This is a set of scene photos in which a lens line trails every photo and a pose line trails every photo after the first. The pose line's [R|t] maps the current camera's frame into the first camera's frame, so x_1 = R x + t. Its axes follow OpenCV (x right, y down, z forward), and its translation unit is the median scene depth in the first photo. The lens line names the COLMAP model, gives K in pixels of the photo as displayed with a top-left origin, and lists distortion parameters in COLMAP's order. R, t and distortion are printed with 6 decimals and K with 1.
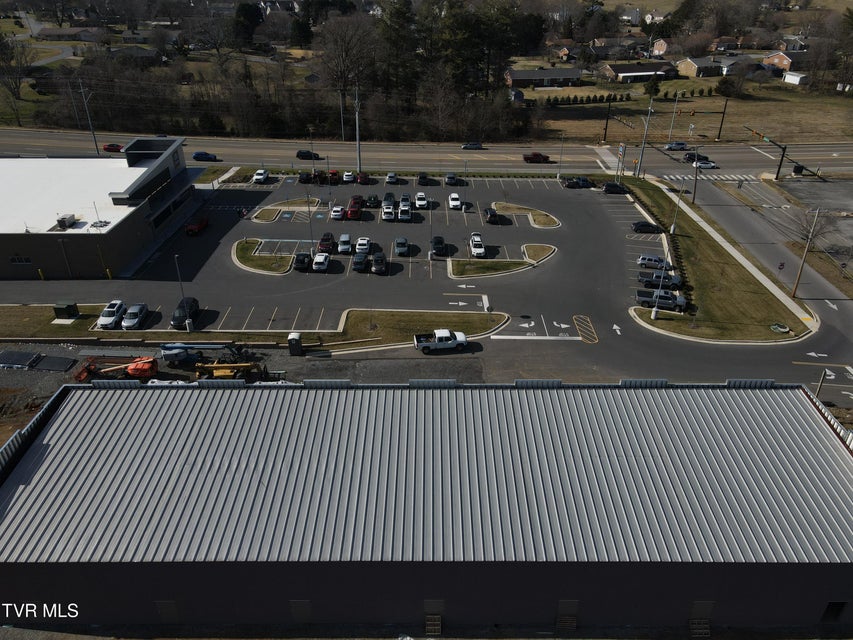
lens RADIAL K [[626.9, 0, 429.4], [0, 626.9, 321.8], [0, 0, 1]] dist [-0.018843, 0.053170]
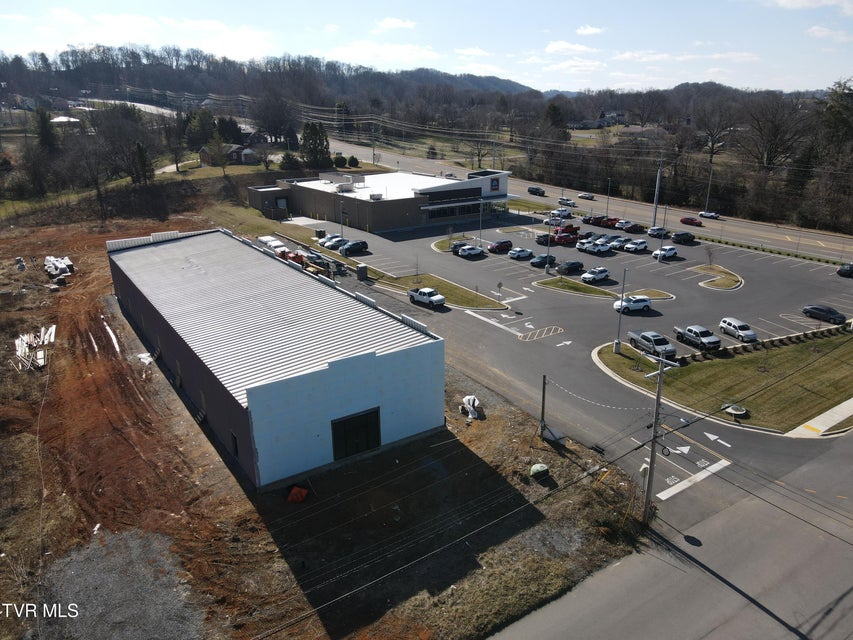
lens RADIAL K [[626.9, 0, 429.4], [0, 626.9, 321.8], [0, 0, 1]] dist [-0.018843, 0.053170]
pose [[0.558351, 0.261503, -0.787312, 0.904119], [-0.397728, 0.917225, 0.022589, 0.040902], [0.728050, 0.300524, 0.616140, 0.251279]]
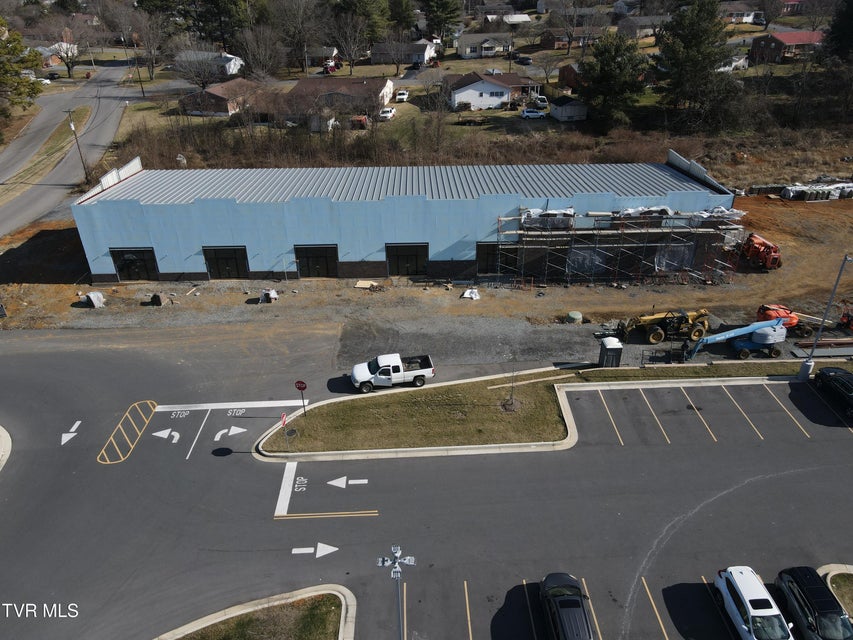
lens RADIAL K [[626.9, 0, 429.4], [0, 626.9, 321.8], [0, 0, 1]] dist [-0.018843, 0.053170]
pose [[-0.999707, 0.013750, -0.019920, -0.006636], [-0.010114, 0.510353, 0.859905, -0.505118], [0.021990, 0.859855, -0.510065, 1.179365]]
